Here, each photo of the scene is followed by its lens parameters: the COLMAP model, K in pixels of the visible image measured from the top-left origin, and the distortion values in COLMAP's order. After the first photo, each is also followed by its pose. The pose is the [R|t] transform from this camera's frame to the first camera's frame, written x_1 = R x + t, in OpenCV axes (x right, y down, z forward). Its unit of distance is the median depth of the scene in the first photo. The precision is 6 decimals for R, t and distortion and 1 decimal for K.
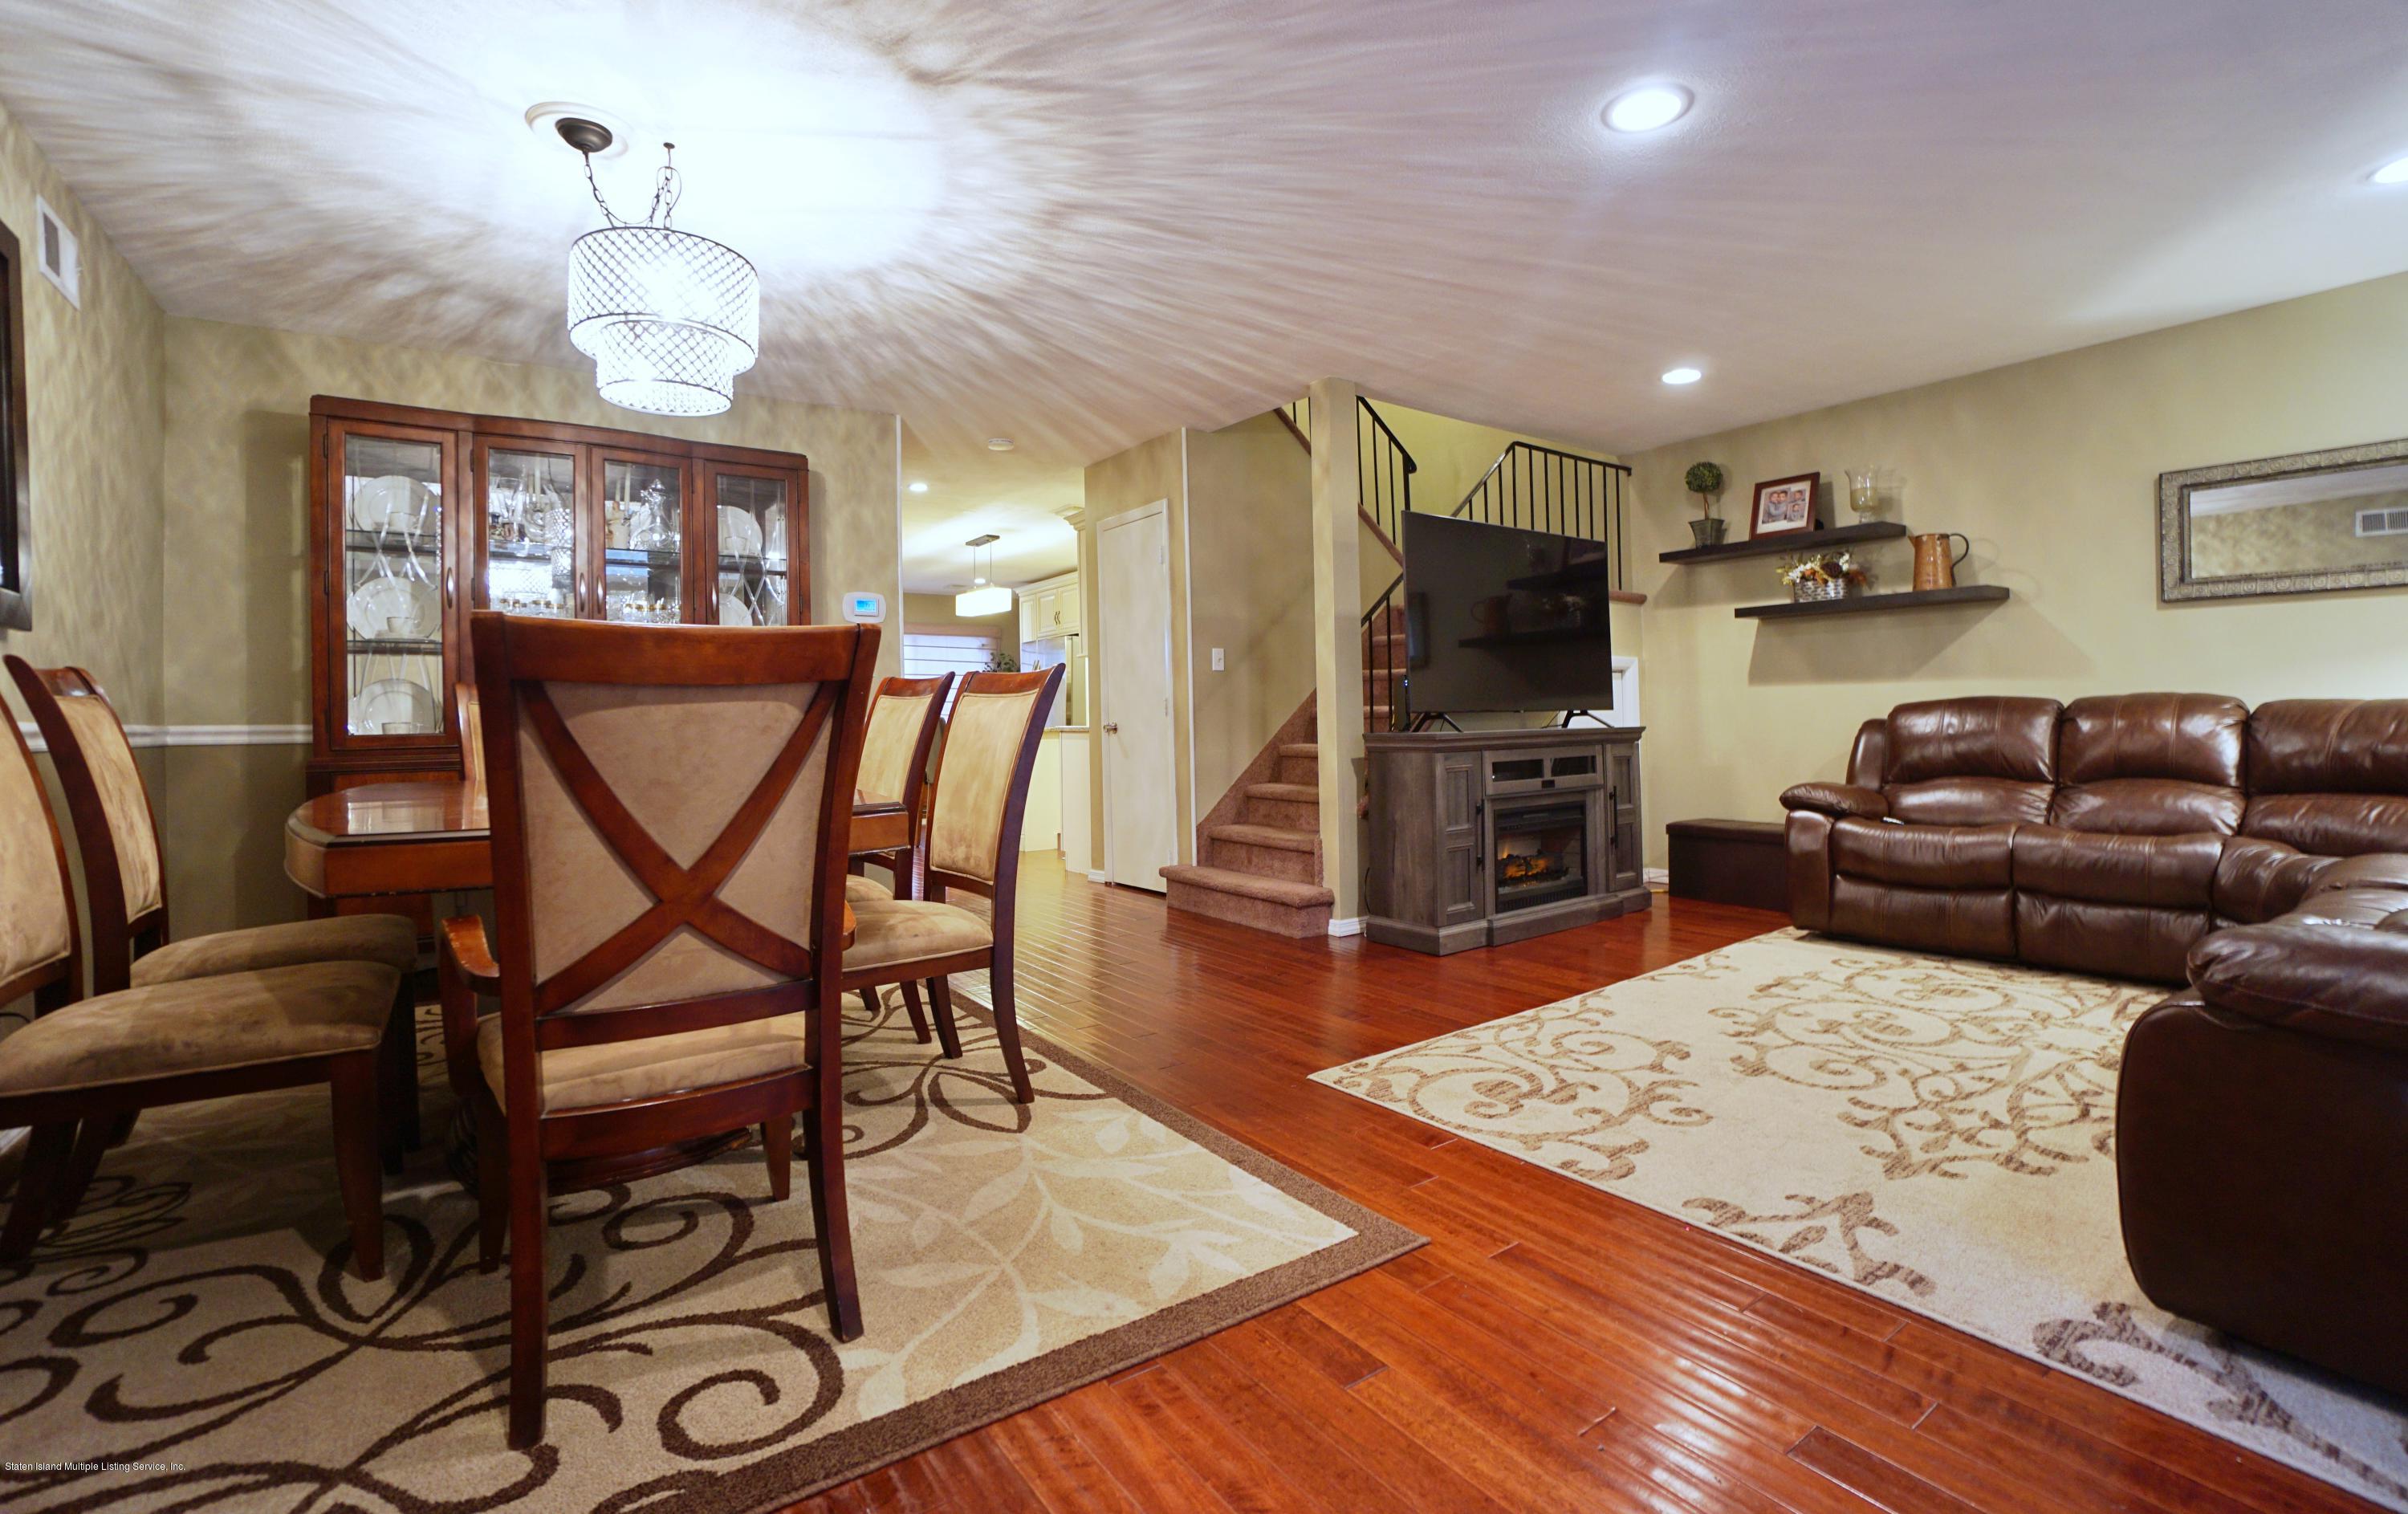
lens RADIAL K [[1061.1, 0, 1188.5], [0, 1061.1, 700.9], [0, 0, 1]] dist [-0.065252, 0.022329]
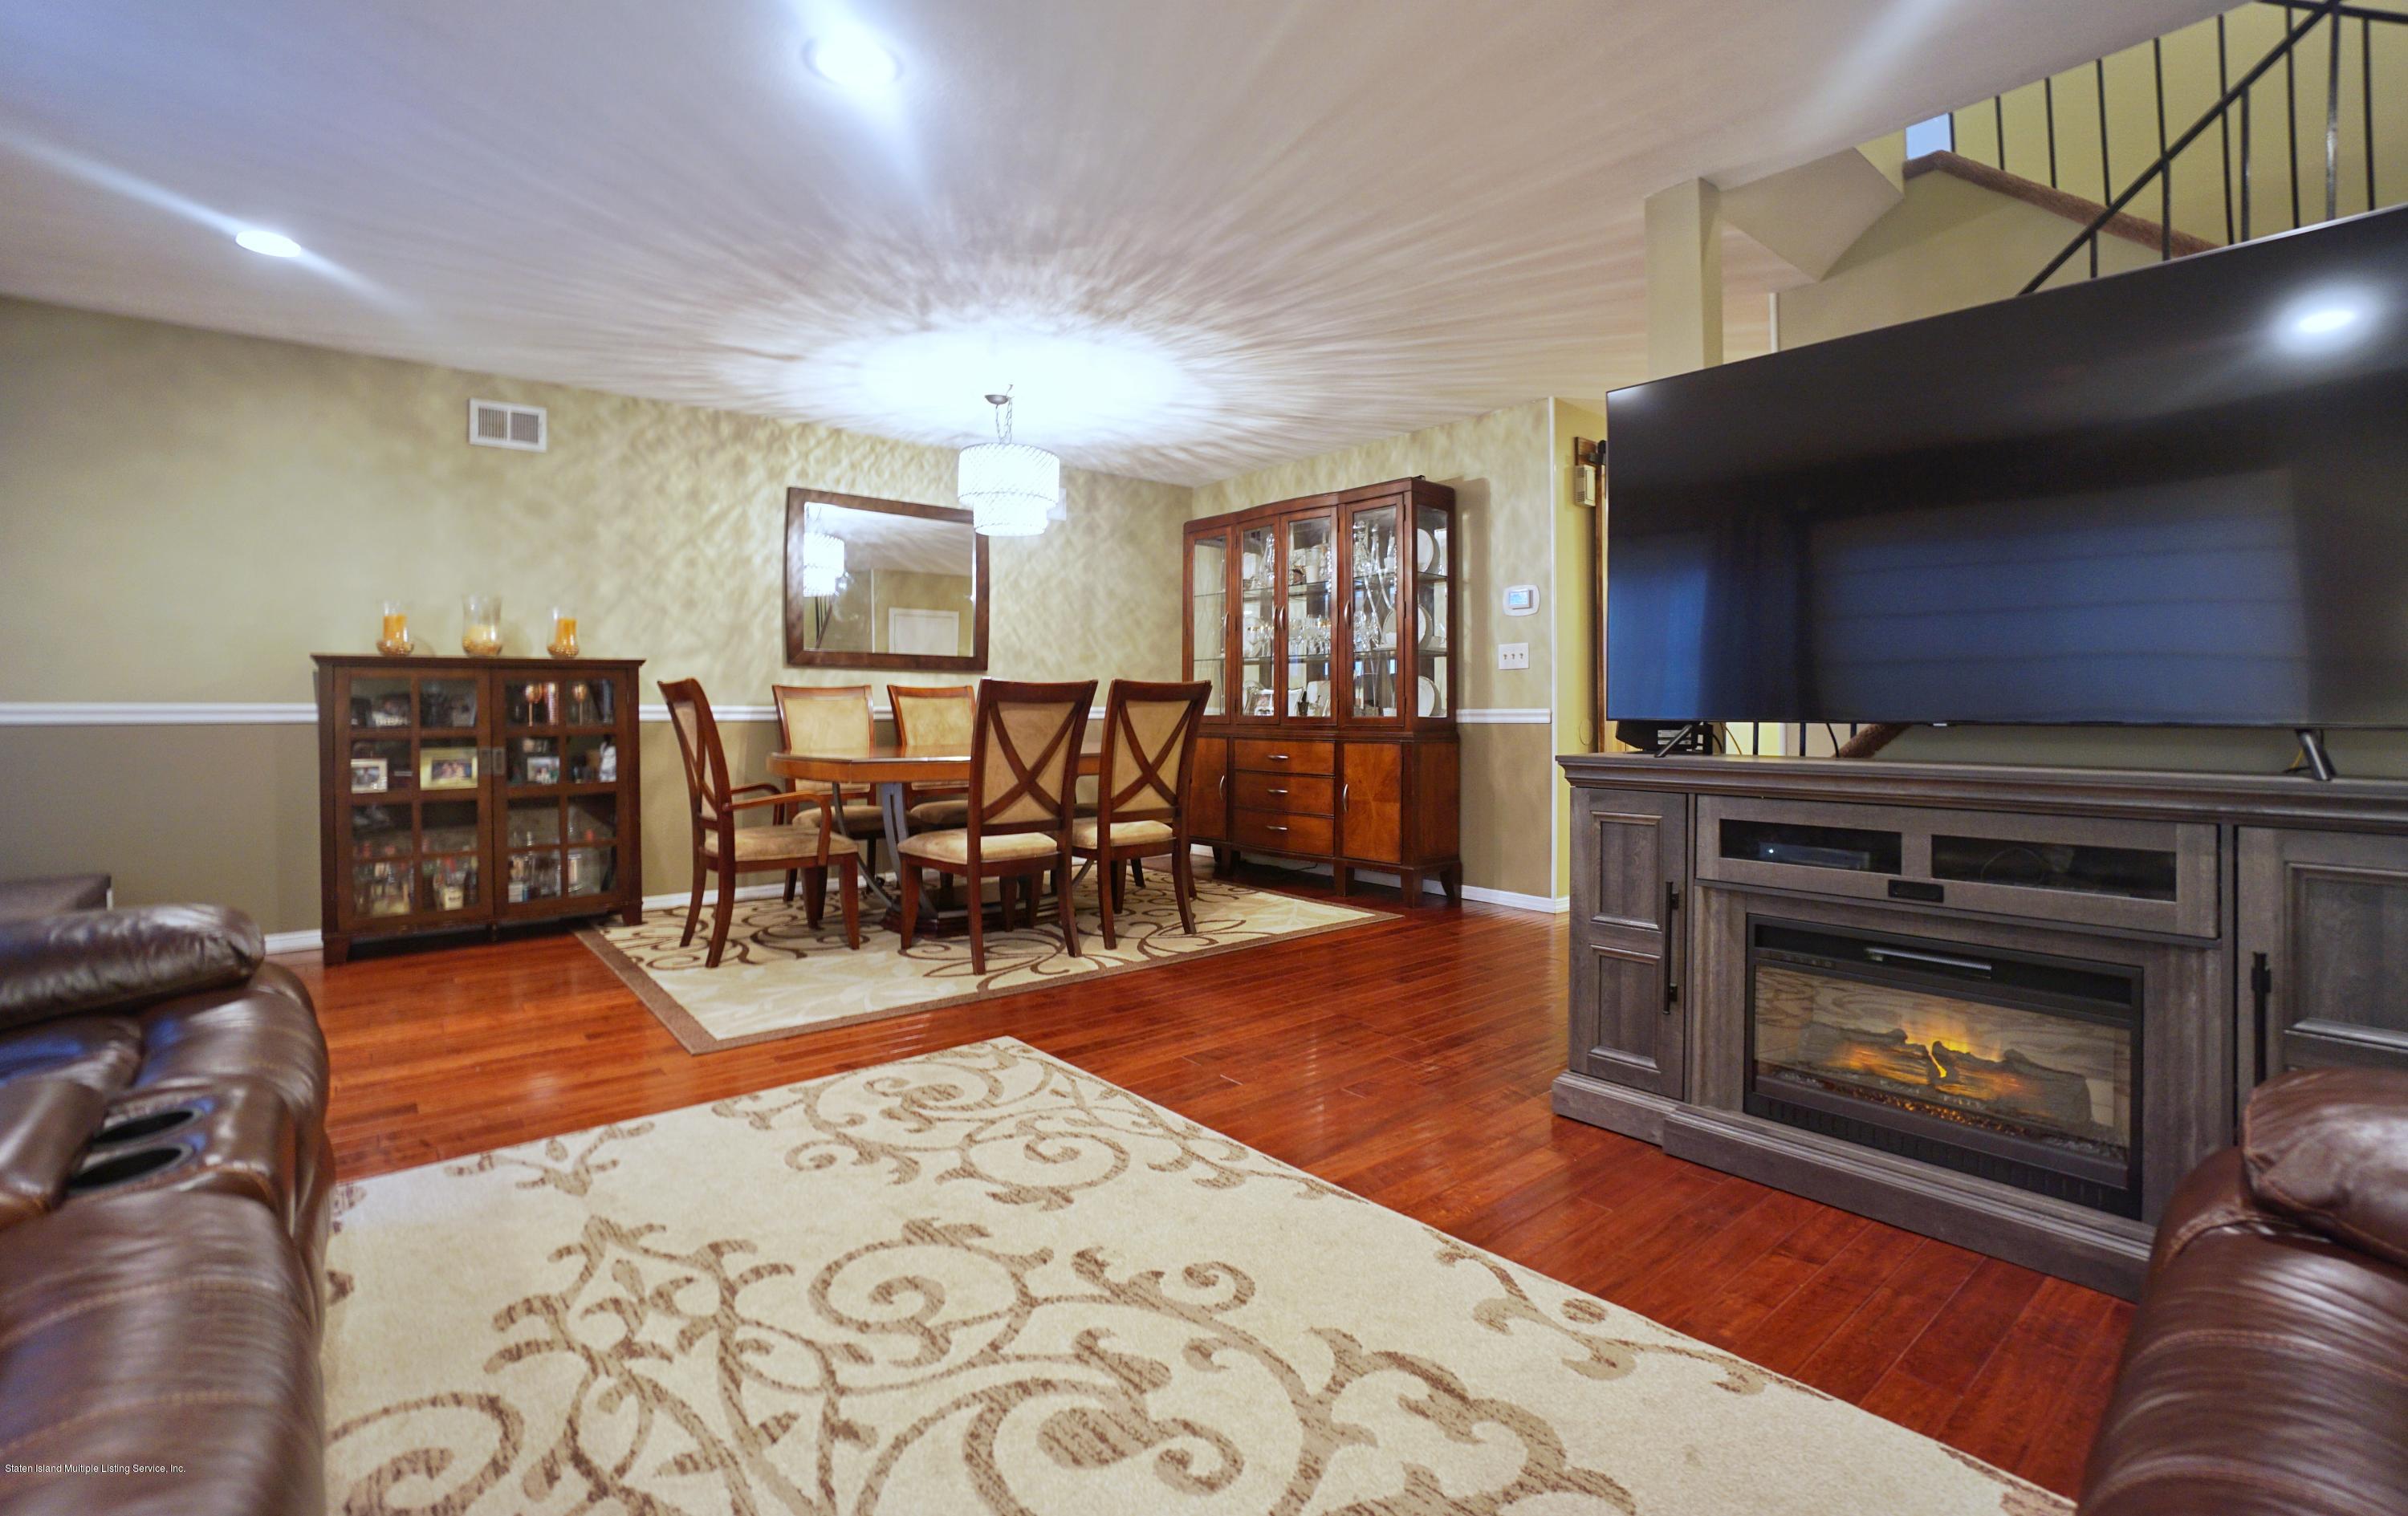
lens RADIAL K [[1060.9, 0, 1188.5], [0, 1060.9, 701.9], [0, 0, 1]] dist [-0.065252, 0.022329]
pose [[0.070404, 0.013490, -0.997427, 1.318187], [0.015781, 0.999768, 0.014636, -0.020246], [0.997394, -0.016771, 0.070175, 1.173187]]
